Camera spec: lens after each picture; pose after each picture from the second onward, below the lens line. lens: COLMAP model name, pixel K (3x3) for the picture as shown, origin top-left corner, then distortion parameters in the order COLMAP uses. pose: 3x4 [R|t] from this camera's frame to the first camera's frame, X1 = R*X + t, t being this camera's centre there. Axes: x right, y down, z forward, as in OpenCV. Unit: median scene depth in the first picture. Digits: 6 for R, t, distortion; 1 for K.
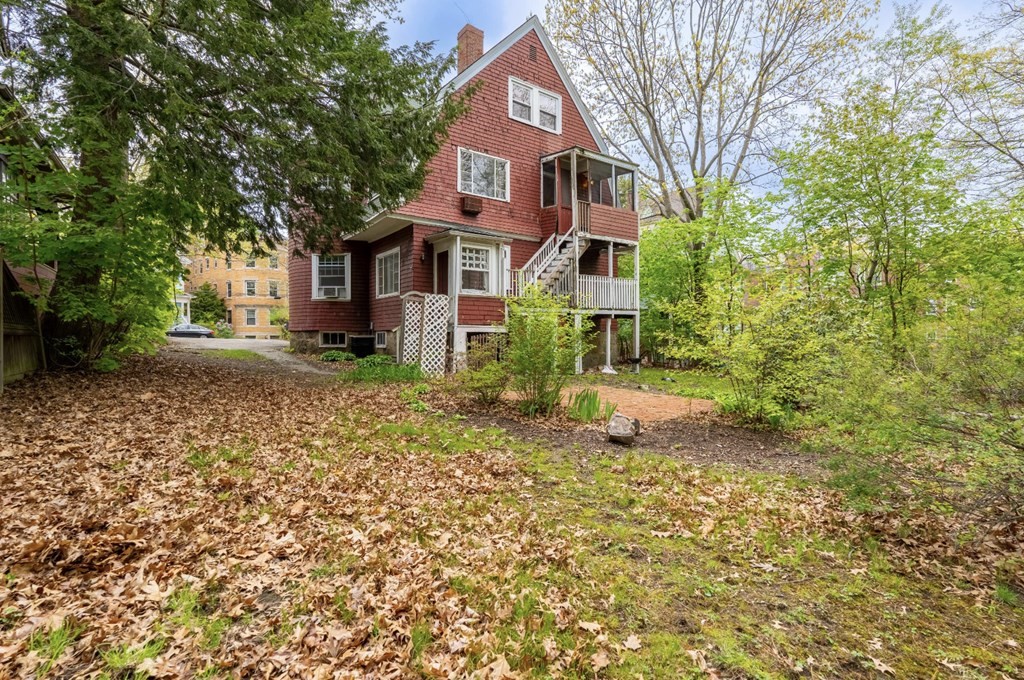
lens RADIAL K [[452.7, 0, 512.0], [0, 452.7, 340.0], [0, 0, 1]] dist [-0.009844, 0.000000]
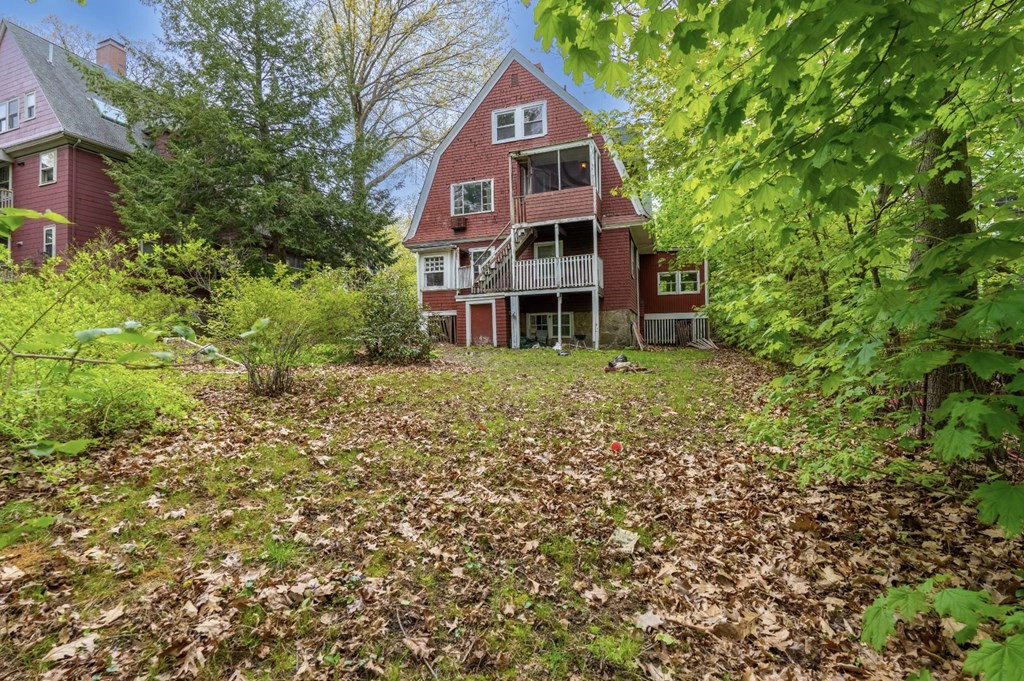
lens RADIAL K [[452.7, 0, 512.0], [0, 452.7, 340.5], [0, 0, 1]] dist [-0.009844, 0.000000]
pose [[0.589112, -0.015461, -0.807903, 1.141182], [0.004613, 0.999865, -0.015771, 0.078544], [0.808038, 0.005564, 0.589104, 0.341599]]
